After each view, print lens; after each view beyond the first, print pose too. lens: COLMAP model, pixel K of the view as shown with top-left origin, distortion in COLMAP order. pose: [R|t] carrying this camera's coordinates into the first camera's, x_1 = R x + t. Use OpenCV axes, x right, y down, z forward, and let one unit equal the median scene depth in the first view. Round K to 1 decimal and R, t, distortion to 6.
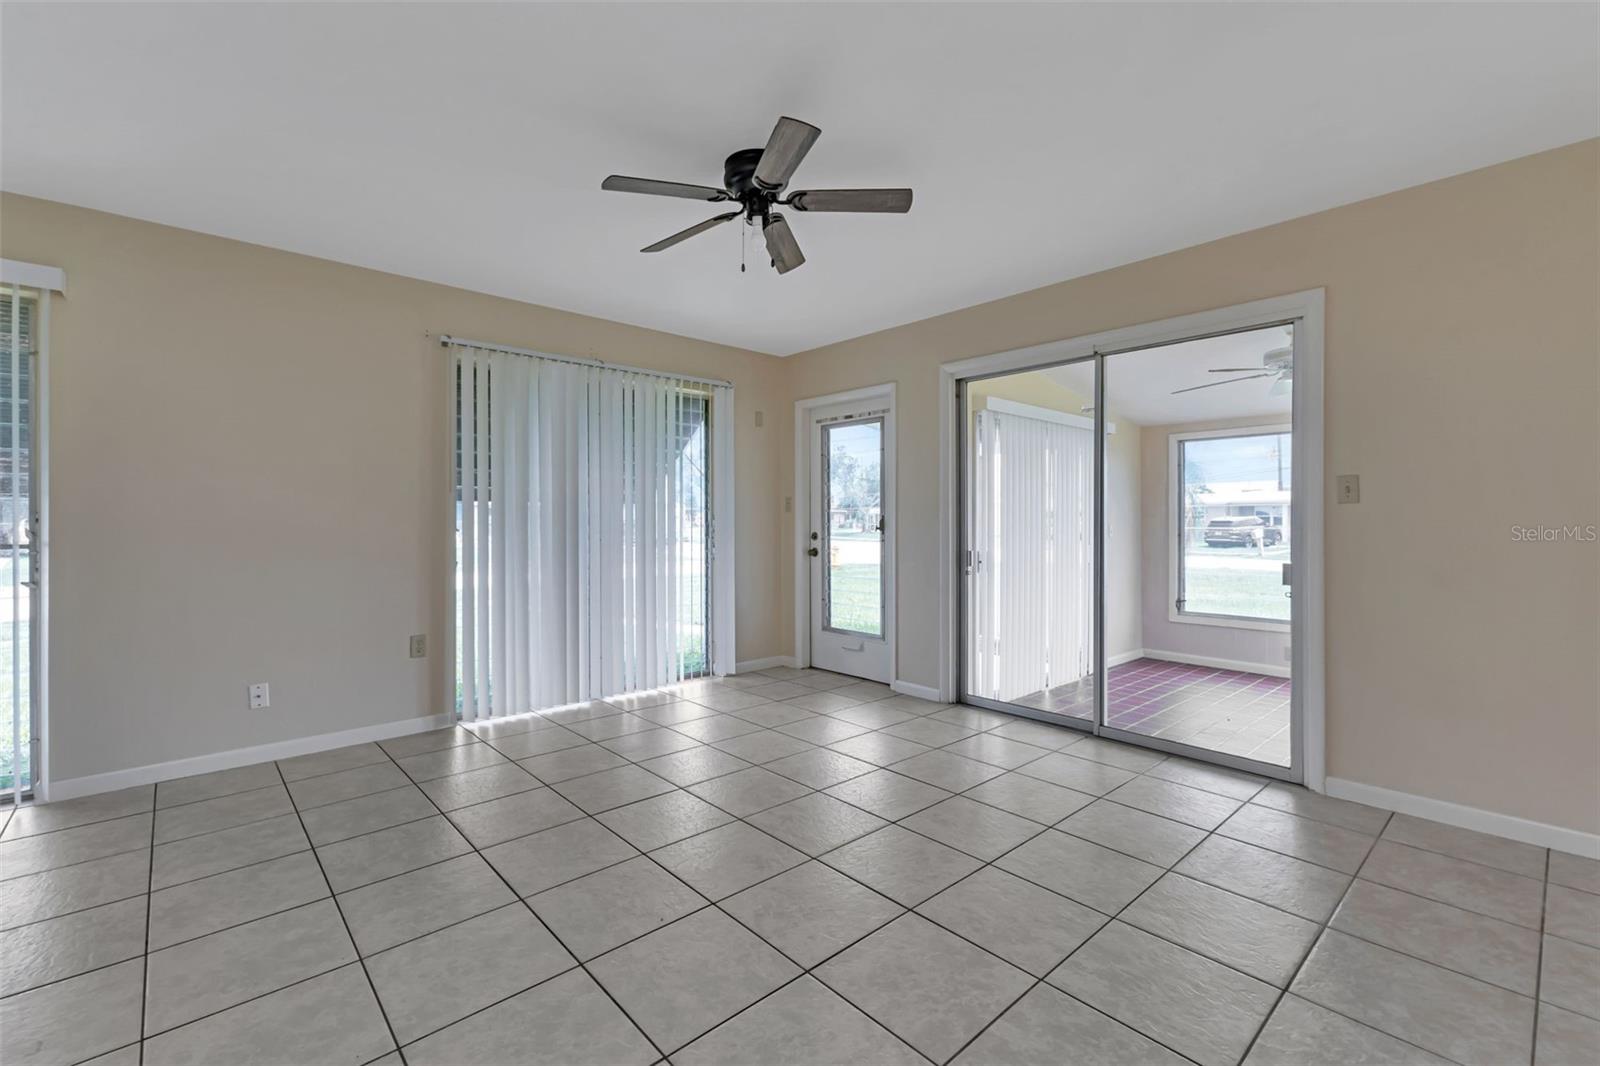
lens RADIAL K [[693.1, 0, 801.2], [0, 693.1, 526.4], [0, 0, 1]] dist [0.000281, 0.000071]
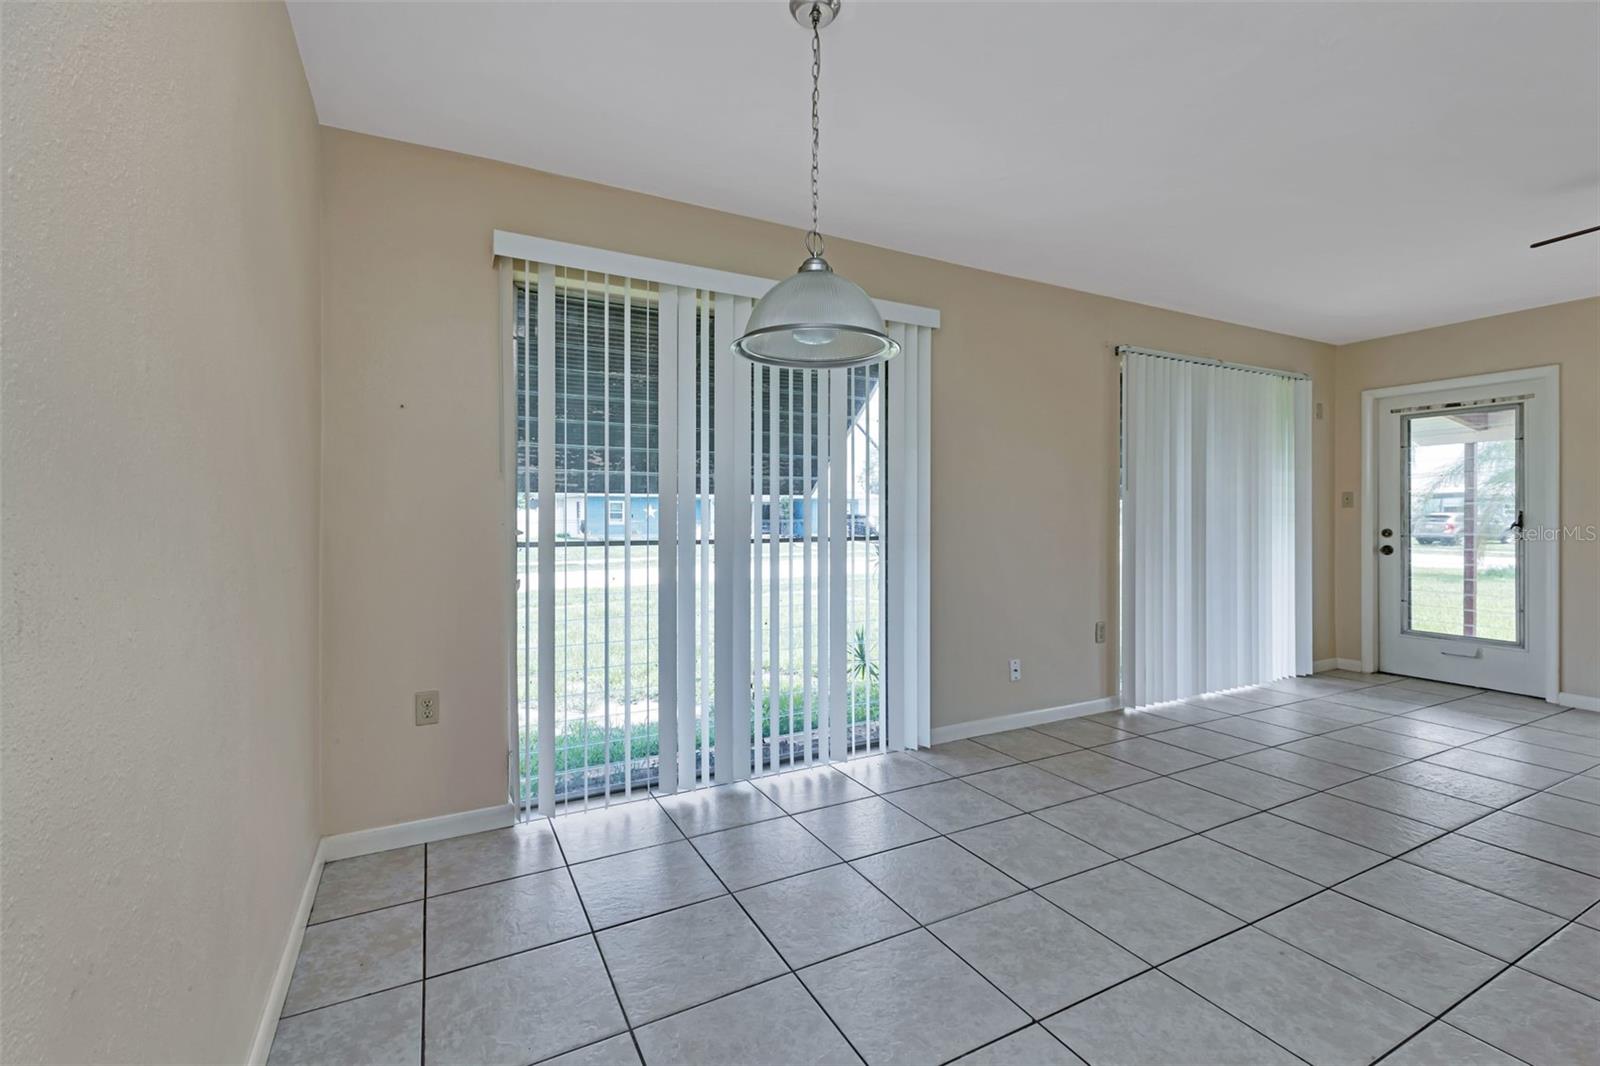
lens RADIAL K [[725.2, 0, 798.9], [0, 725.2, 513.0], [0, 0, 1]] dist [0.026144, -0.000006]
pose [[0.974225, 0.000731, -0.225578, -0.587851], [-0.002900, 0.999953, -0.009283, -0.001592], [0.225561, 0.009698, 0.974181, -0.170843]]
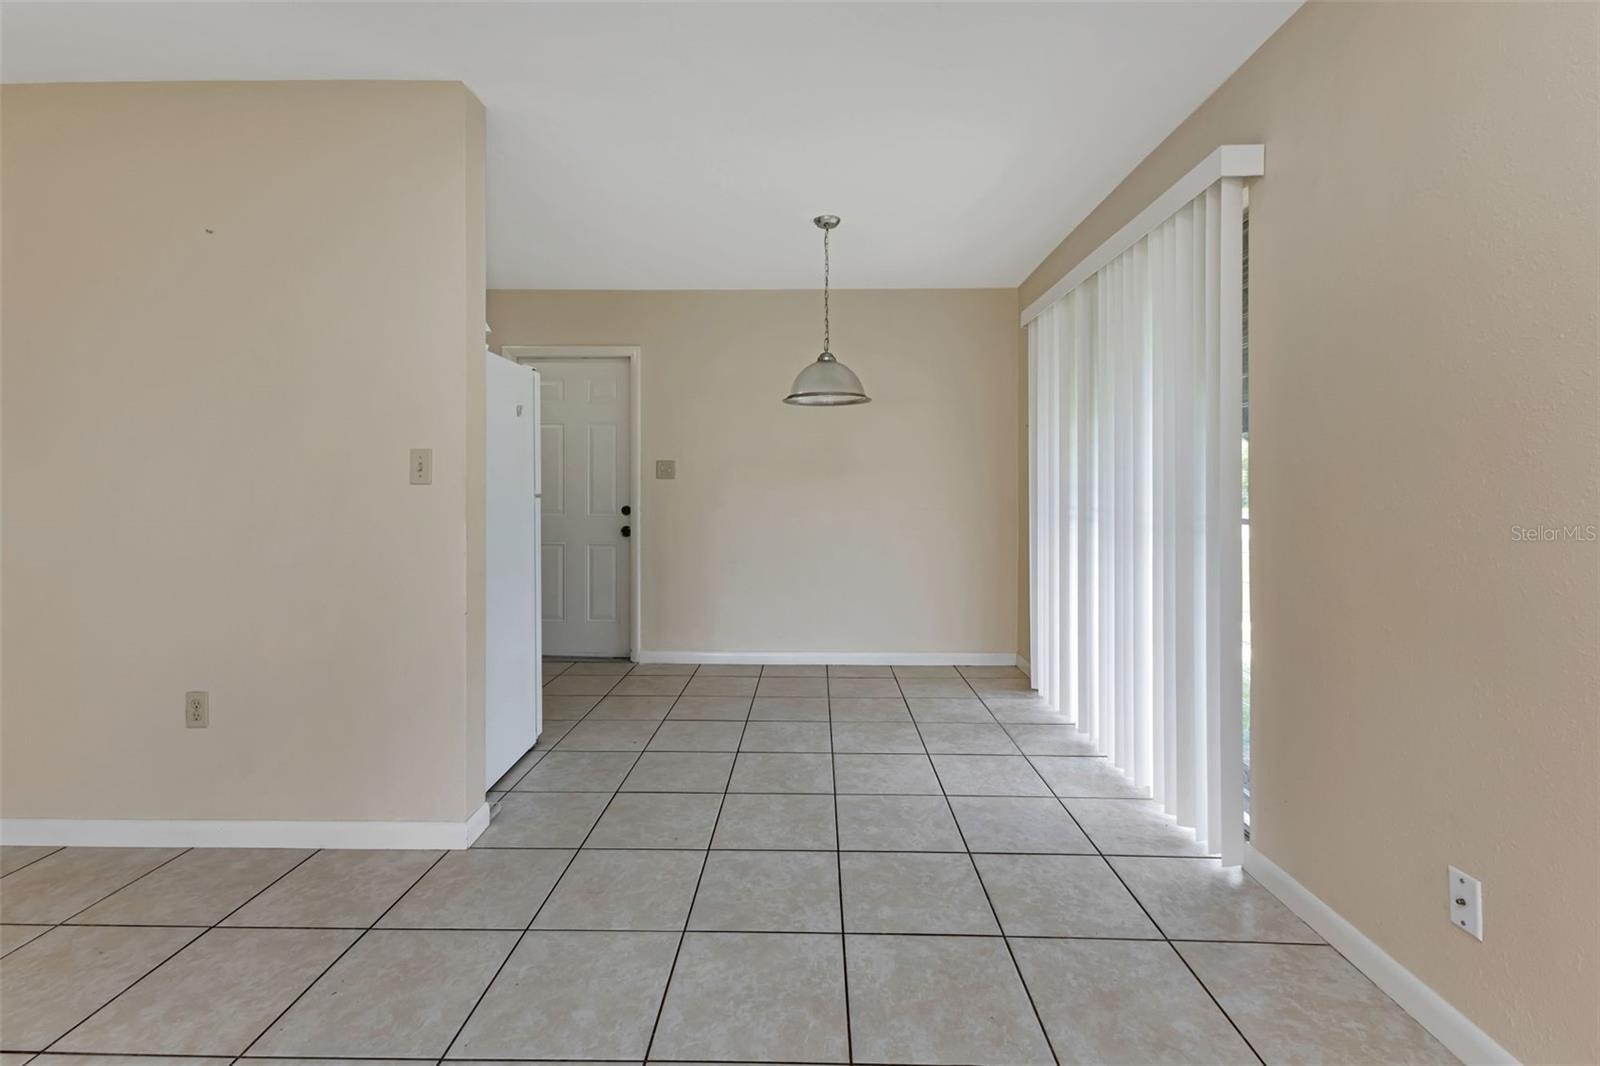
lens RADIAL K [[707.8, 0, 798.2], [0, 707.8, 481.4], [0, 0, 1]] dist [0.010747, -0.000309]
pose [[-0.689702, -0.006160, -0.724067, -0.122832], [-0.004540, 0.999981, -0.004183, -0.007596], [0.724079, 0.000402, -0.689717, 0.688372]]
